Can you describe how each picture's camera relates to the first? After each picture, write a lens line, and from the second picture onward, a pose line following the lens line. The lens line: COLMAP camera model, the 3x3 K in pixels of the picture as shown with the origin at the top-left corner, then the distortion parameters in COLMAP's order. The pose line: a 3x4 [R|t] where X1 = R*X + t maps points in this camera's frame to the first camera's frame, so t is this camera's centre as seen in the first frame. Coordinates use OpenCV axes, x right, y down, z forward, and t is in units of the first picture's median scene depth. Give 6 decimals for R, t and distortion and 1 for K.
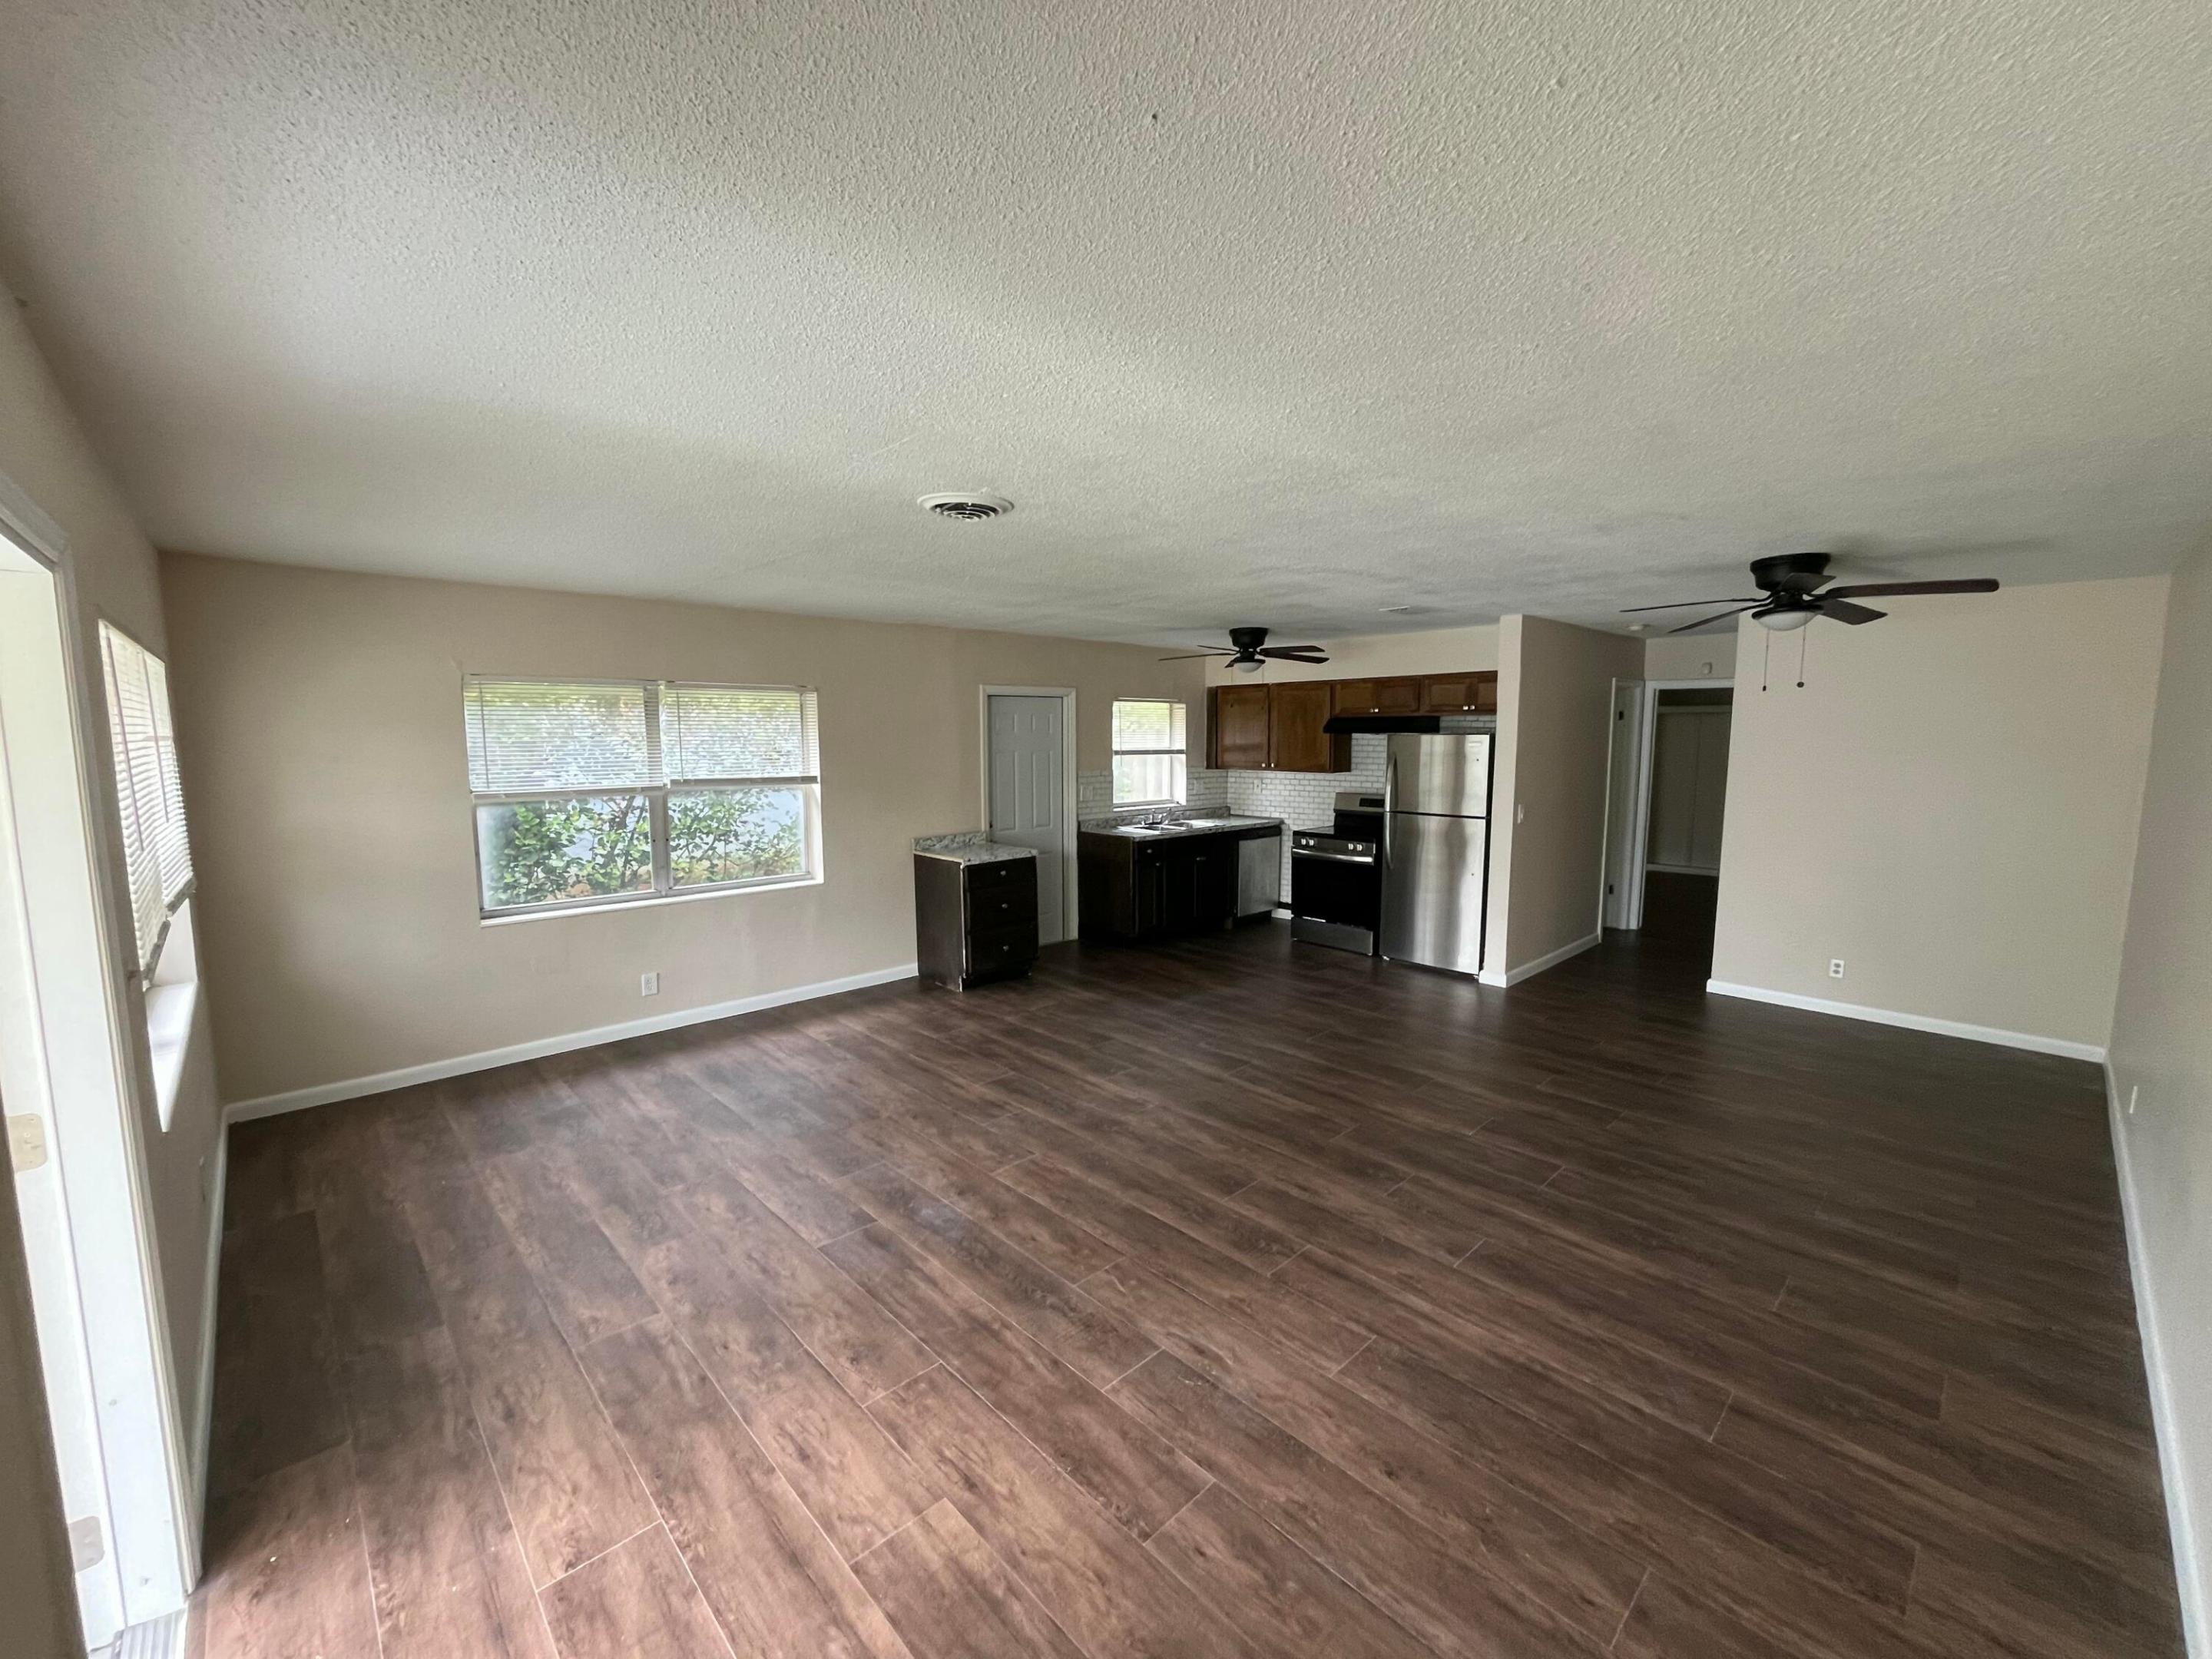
lens RADIAL K [[887.7, 0, 1103.6], [0, 887.7, 833.6], [0, 0, 1]] dist [-0.003438, -0.000241]
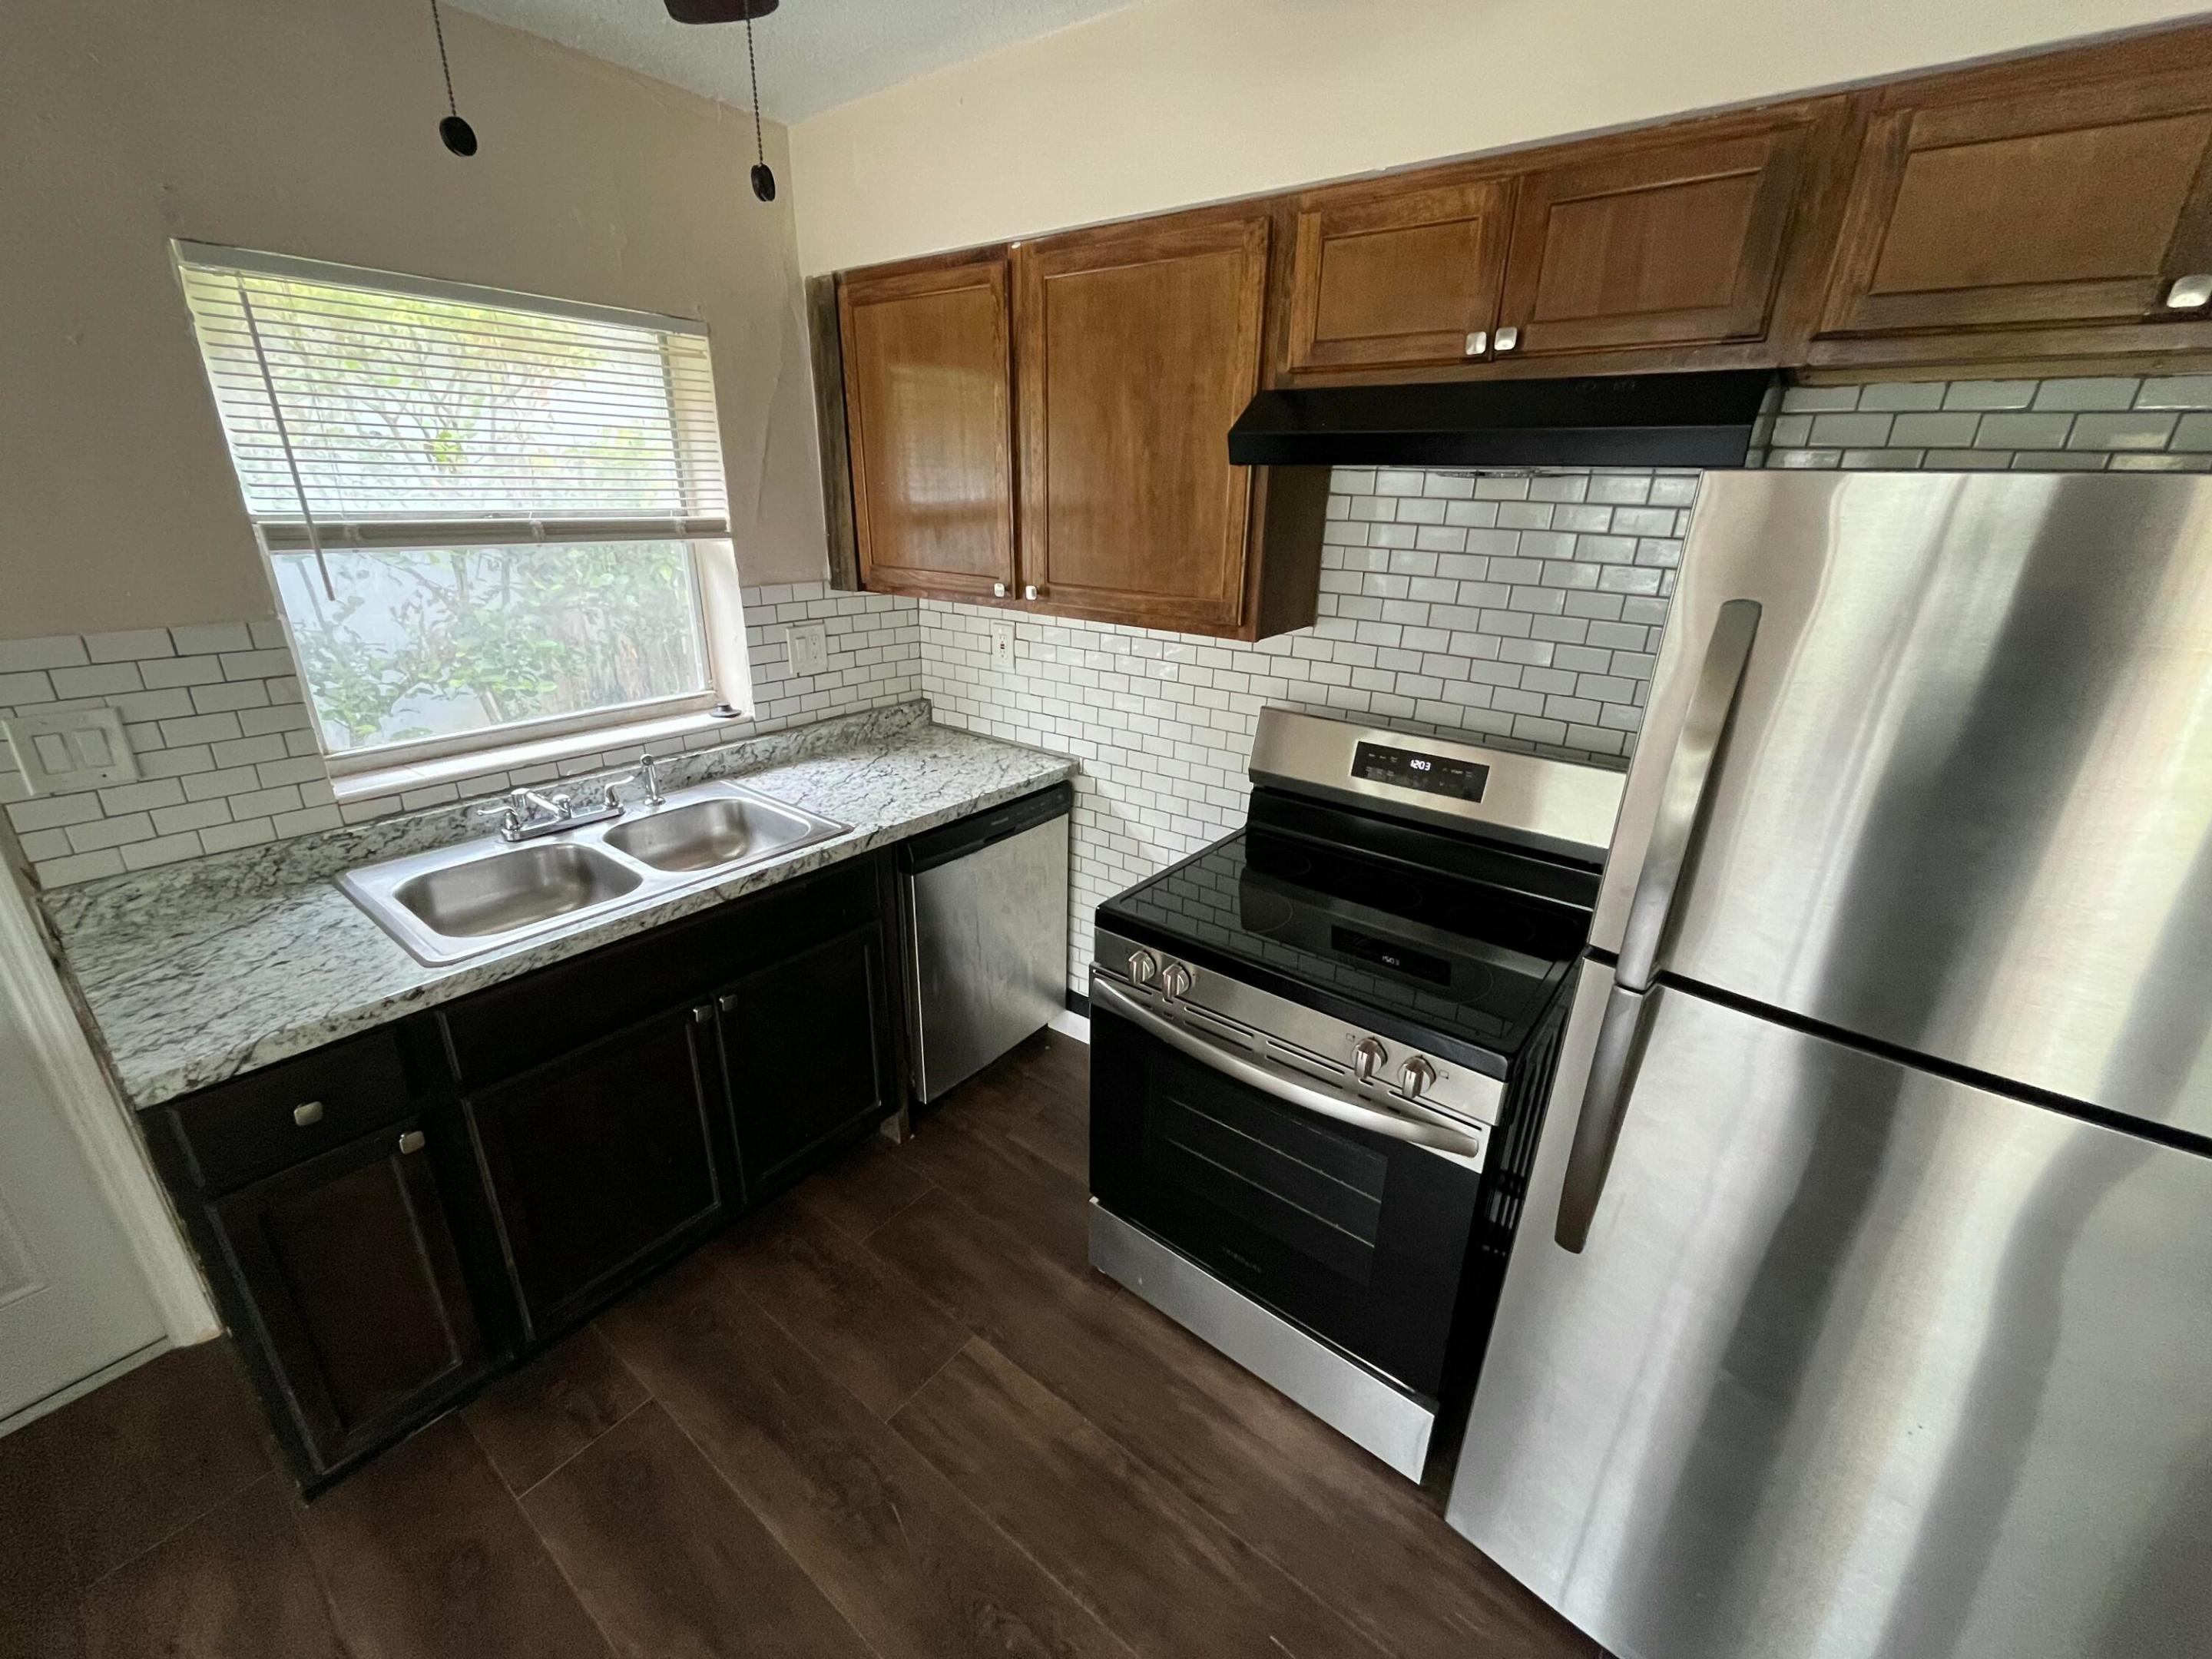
lens RADIAL K [[887.7, 0, 1111.7], [0, 887.7, 817.3], [0, 0, 1]] dist [-0.003438, -0.000241]
pose [[0.989137, -0.027034, 0.144488, 0.177766], [-0.009600, 0.968964, 0.247015, -0.078909], [-0.146681, -0.245719, 0.958179, 0.739124]]
